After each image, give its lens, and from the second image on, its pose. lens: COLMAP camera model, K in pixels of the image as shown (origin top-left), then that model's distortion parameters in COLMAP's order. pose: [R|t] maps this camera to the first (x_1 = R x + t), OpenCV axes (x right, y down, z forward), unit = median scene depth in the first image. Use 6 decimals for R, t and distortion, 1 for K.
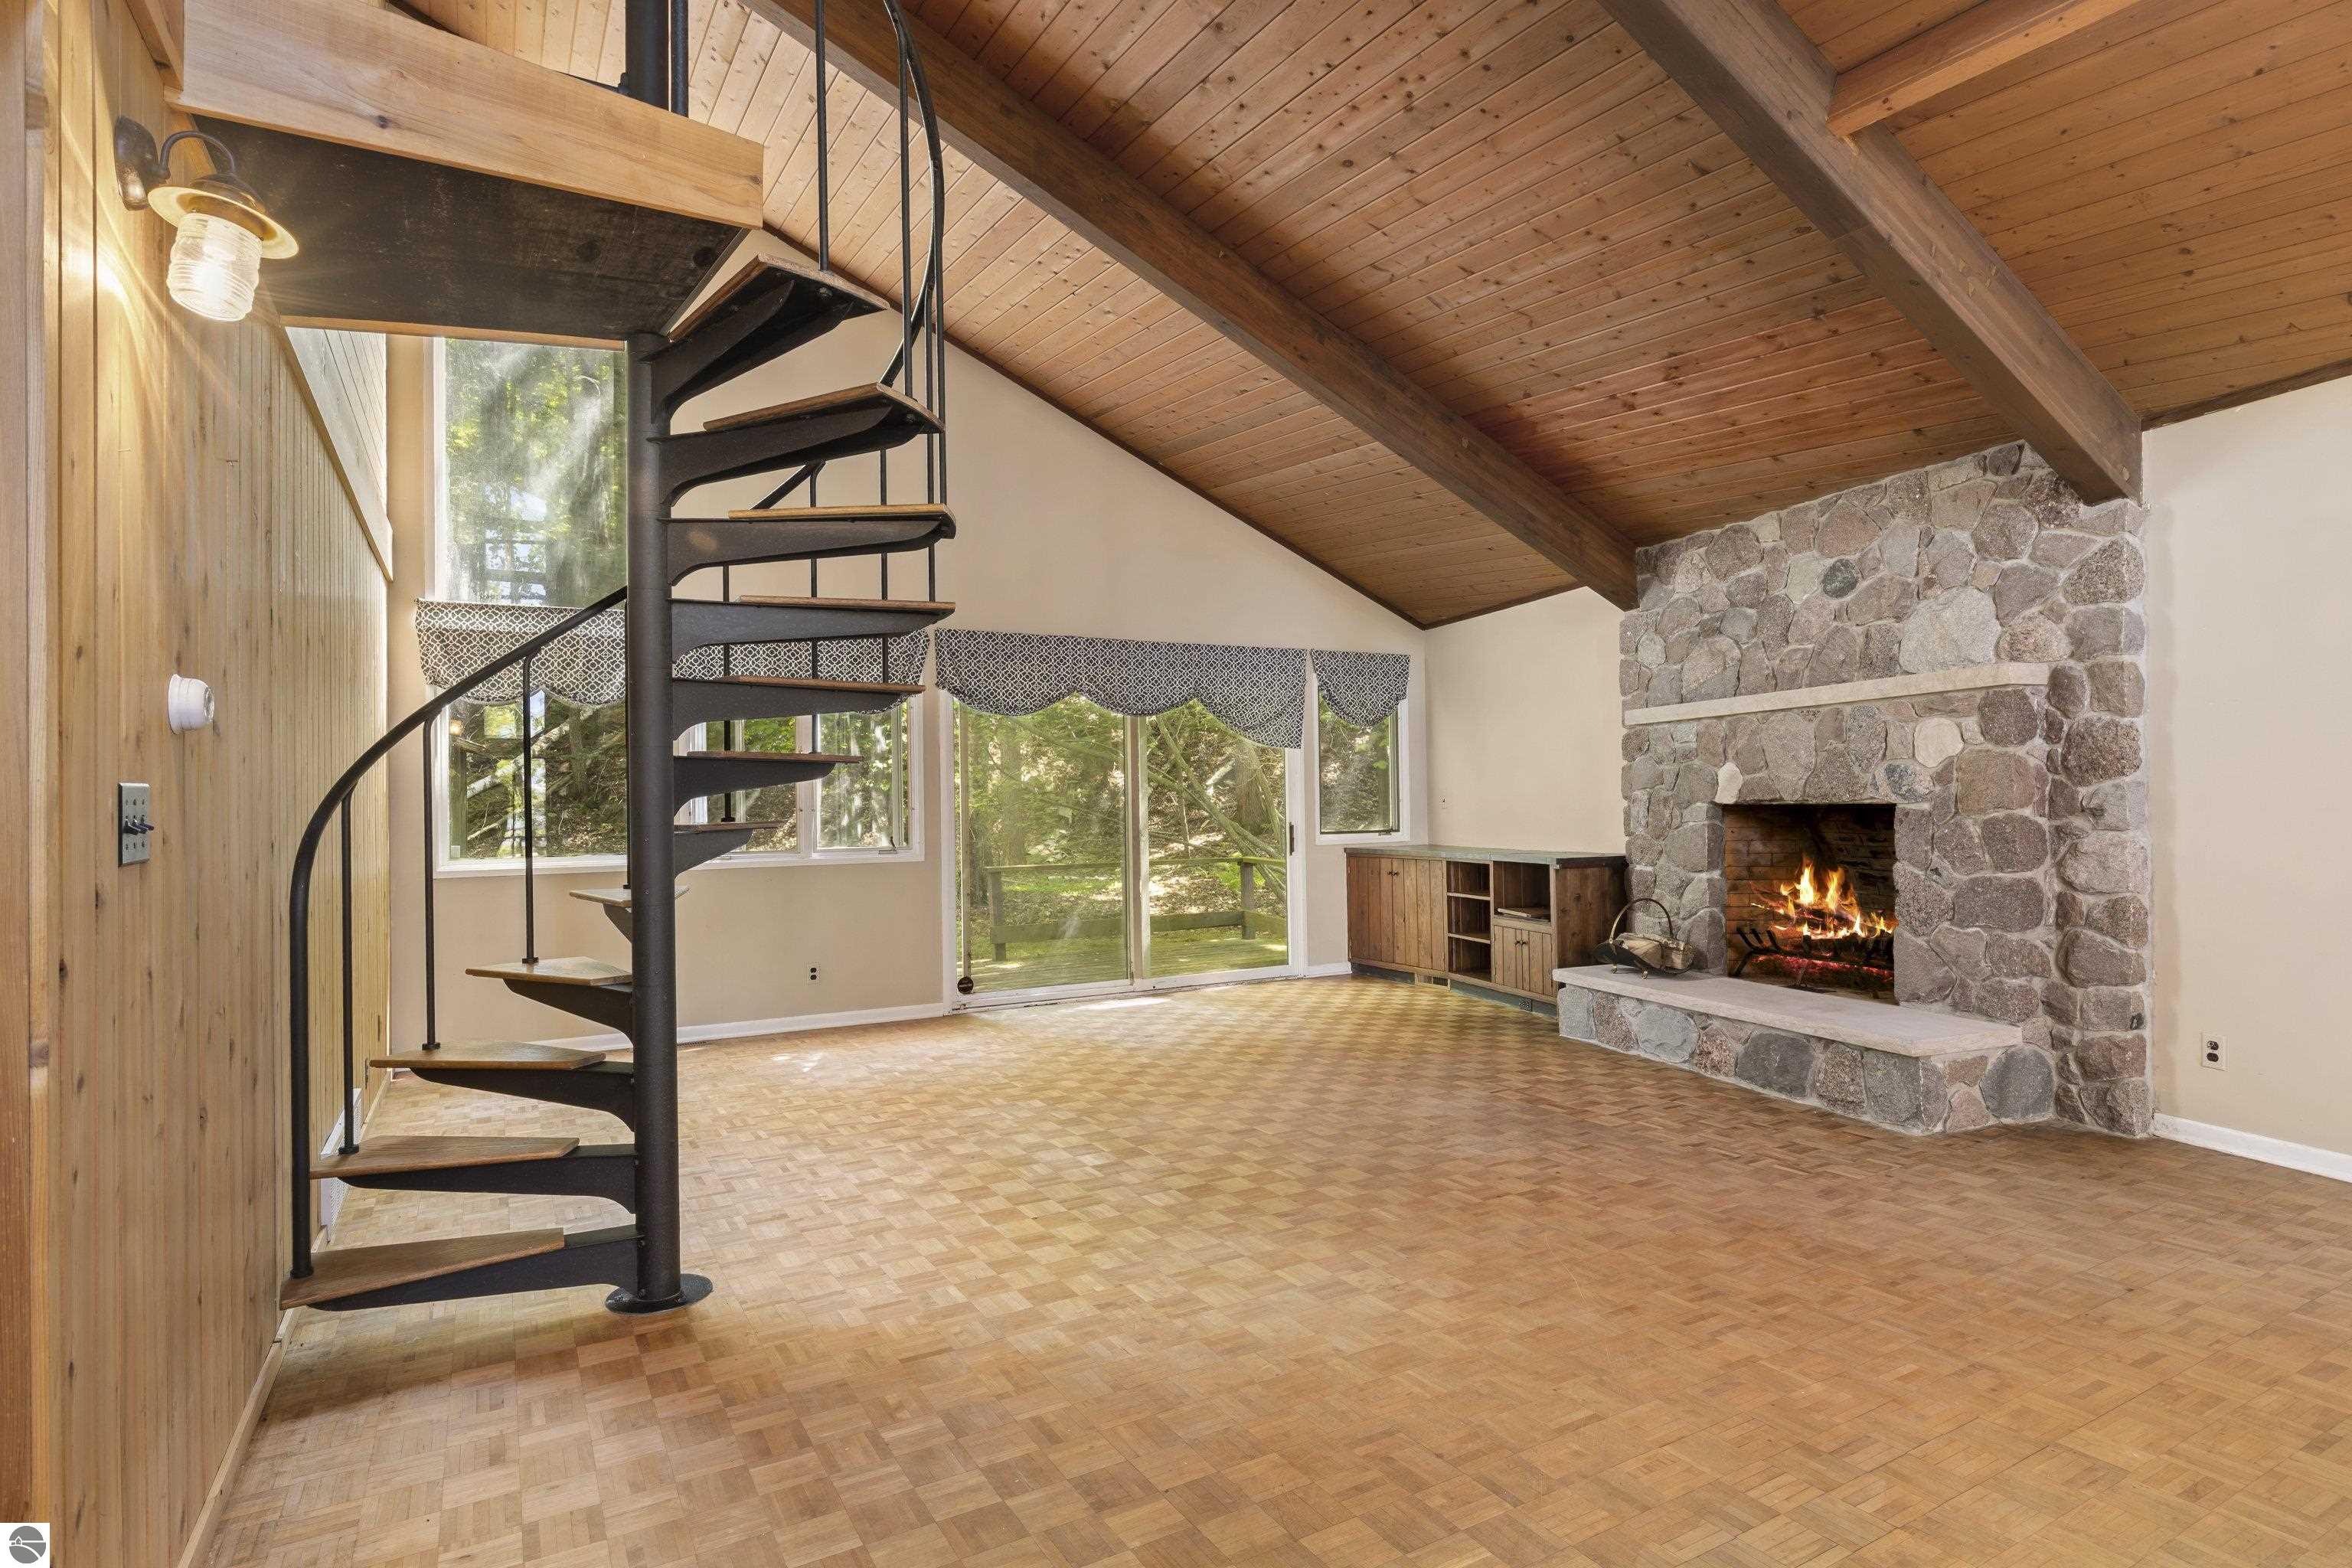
lens RADIAL K [[1209.1, 0, 1193.4], [0, 1209.1, 785.4], [0, 0, 1]] dist [-0.000914, -0.000097]
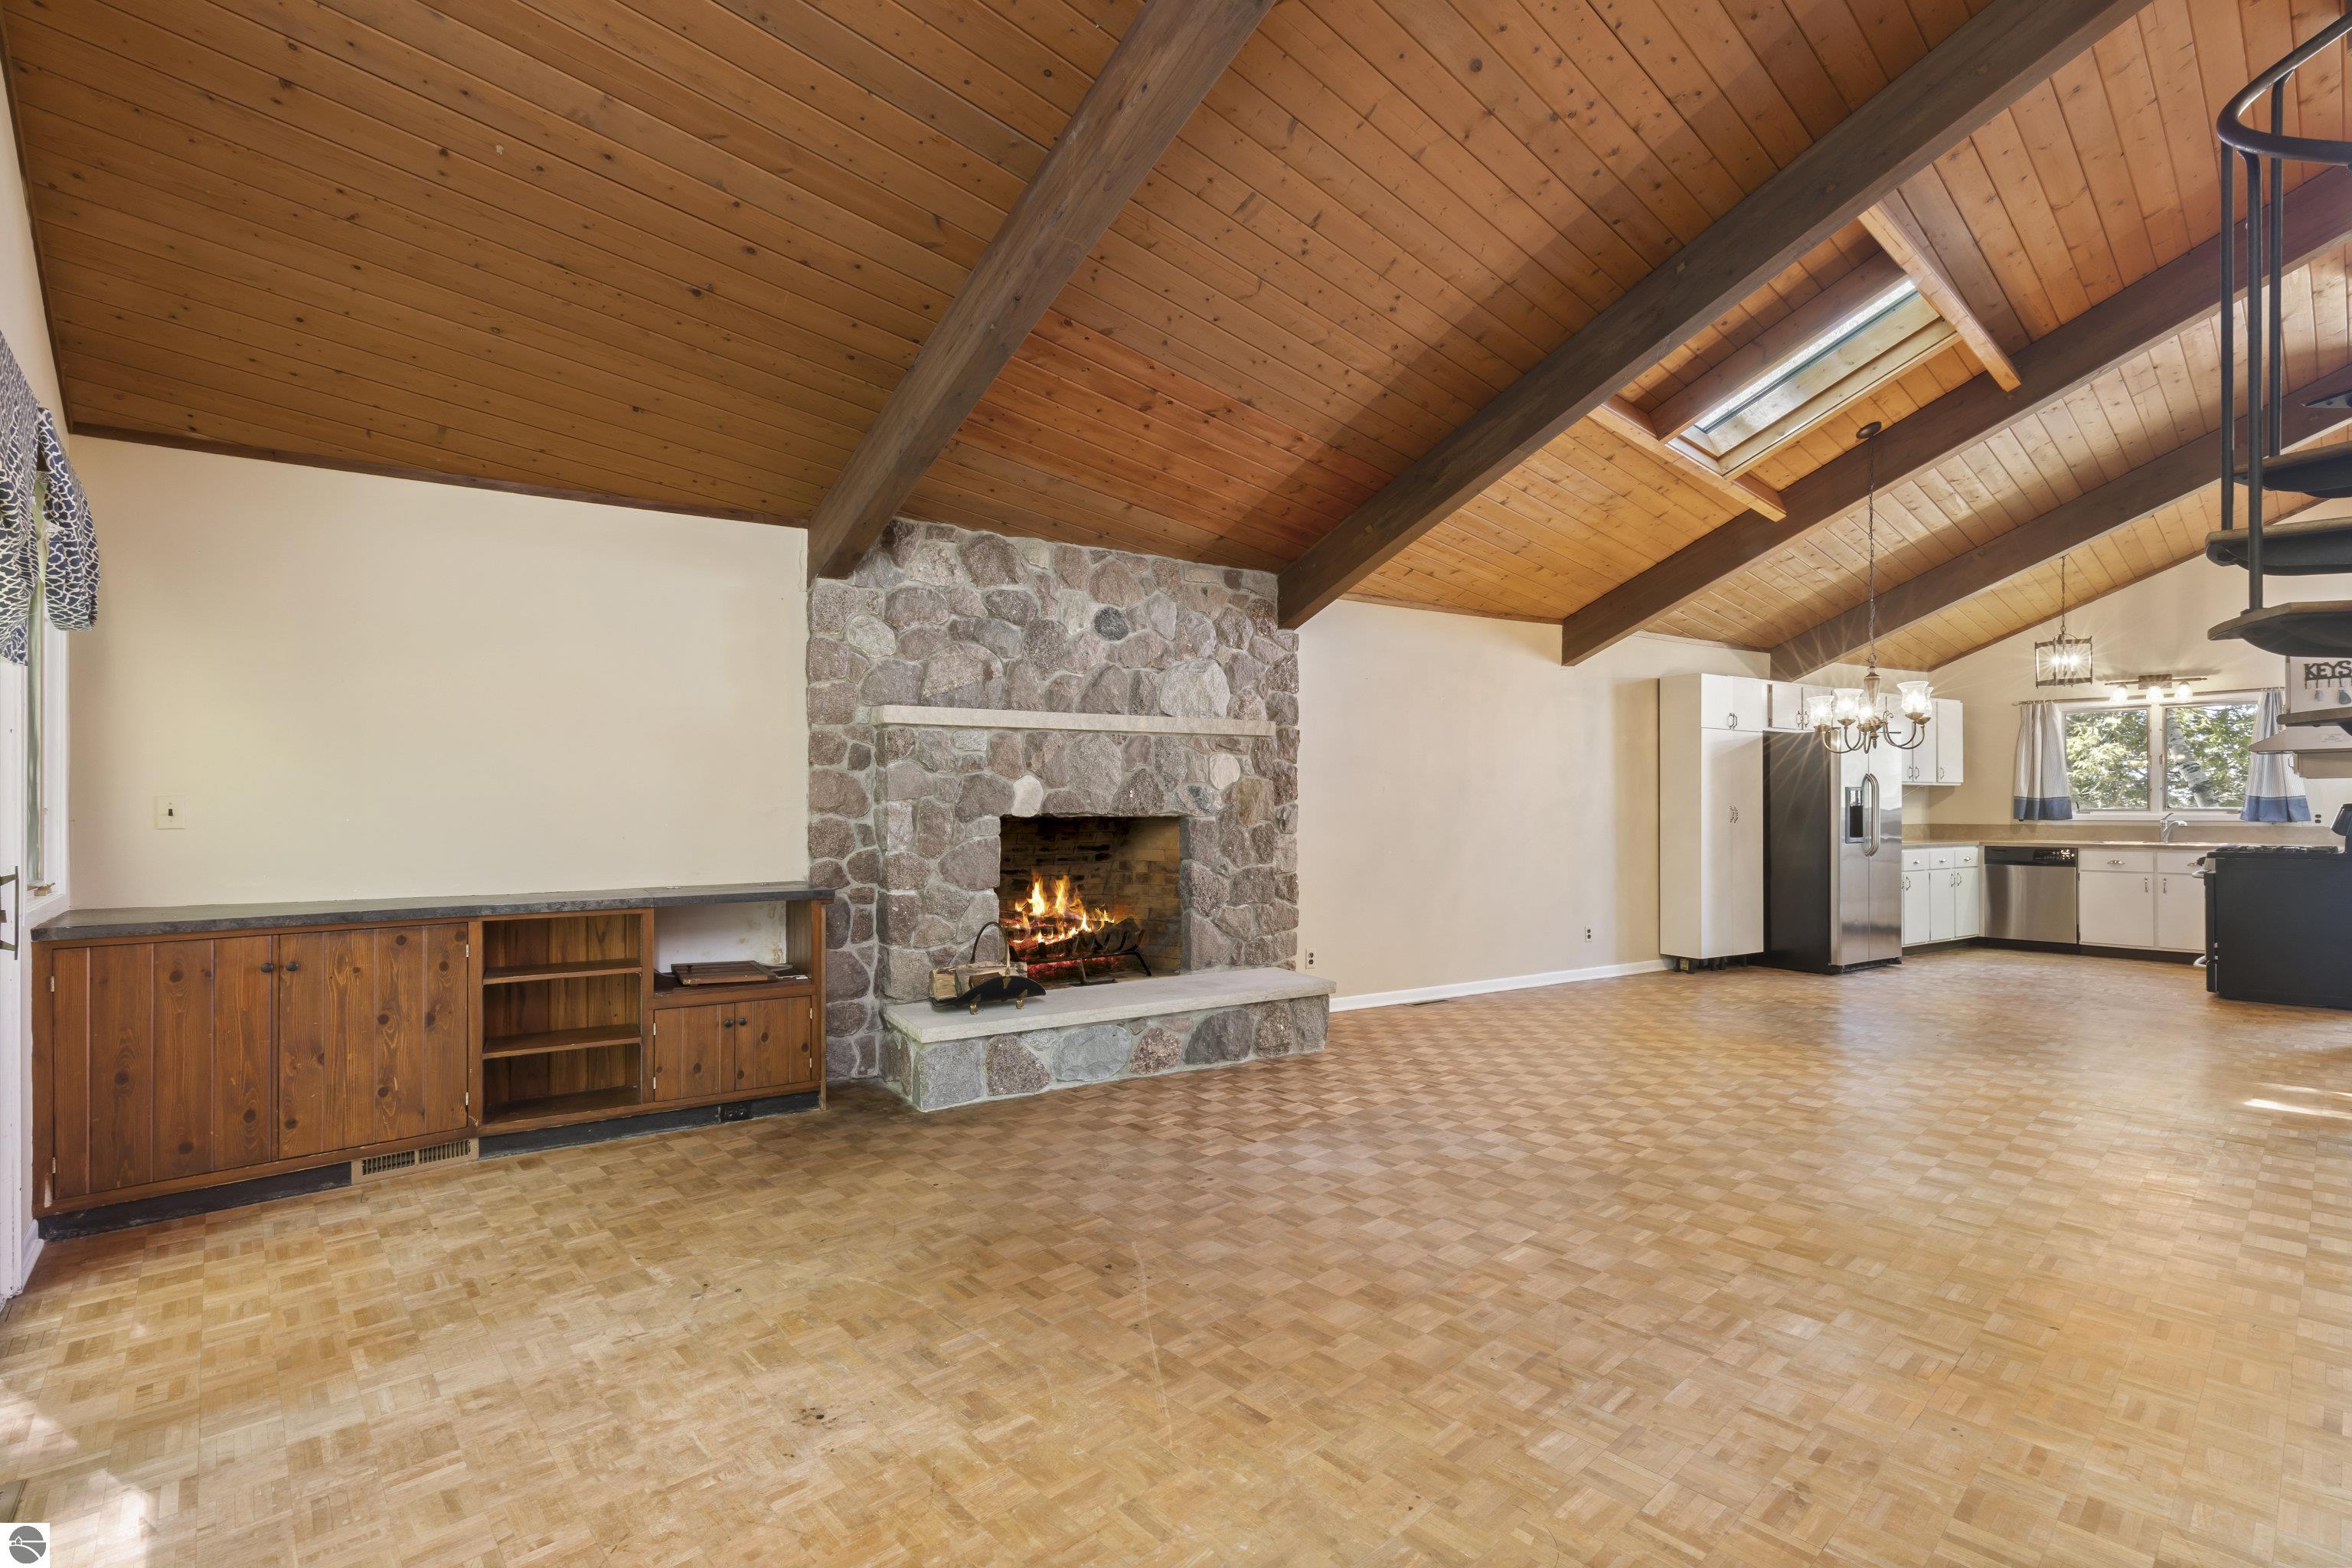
lens RADIAL K [[1046.2, 0, 1183.8], [0, 1046.2, 803.3], [0, 0, 1]] dist [0.003812, 0.000074]
pose [[-0.197161, 0.031240, 0.979873, -0.513831], [-0.006007, 0.999435, -0.033072, 0.038420], [-0.980353, -0.012407, -0.196862, 1.262958]]
